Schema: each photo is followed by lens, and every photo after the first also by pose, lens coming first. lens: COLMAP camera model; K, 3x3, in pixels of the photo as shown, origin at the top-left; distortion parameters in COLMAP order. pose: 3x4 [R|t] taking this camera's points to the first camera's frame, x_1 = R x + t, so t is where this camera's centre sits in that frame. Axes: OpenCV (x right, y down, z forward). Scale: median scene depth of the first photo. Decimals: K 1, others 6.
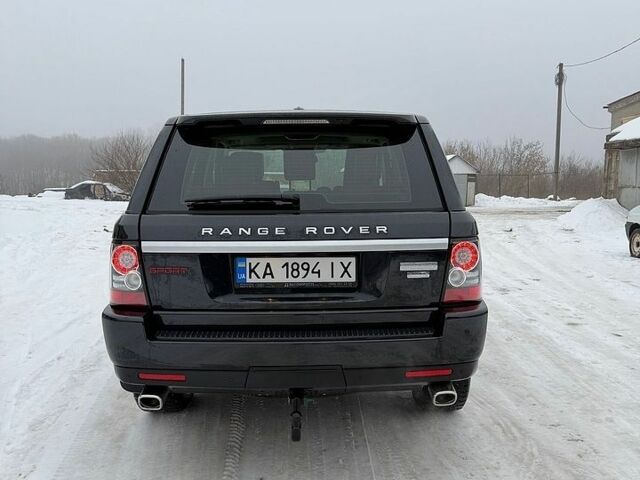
lens RADIAL K [[607.3, 0, 318.6], [0, 607.3, 240.4], [0, 0, 1]] dist [0.060289, 0.000000]
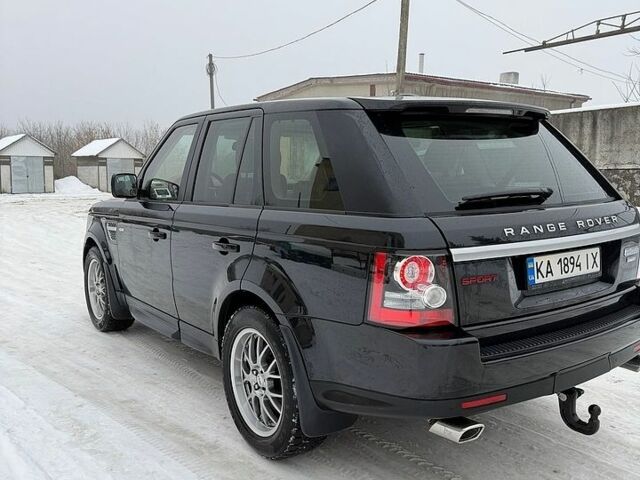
lens RADIAL K [[607.3, 0, 322.1], [0, 607.3, 243.1], [0, 0, 1]] dist [0.060289, 0.000000]
pose [[0.809073, -0.076333, 0.582729, -0.930198], [0.059113, 0.997071, 0.048536, -0.058434], [-0.584727, -0.004822, 0.811216, 0.424329]]
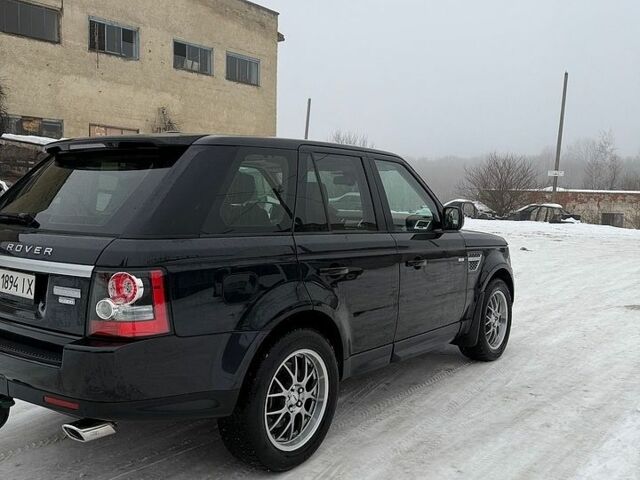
lens RADIAL K [[607.3, 0, 329.9], [0, 607.3, 239.1], [0, 0, 1]] dist [0.060289, 0.000000]
pose [[0.782246, 0.067217, -0.619333, 1.095425], [-0.086974, 0.996209, -0.001732, -0.076242], [0.616869, 0.055220, 0.785126, 0.480450]]
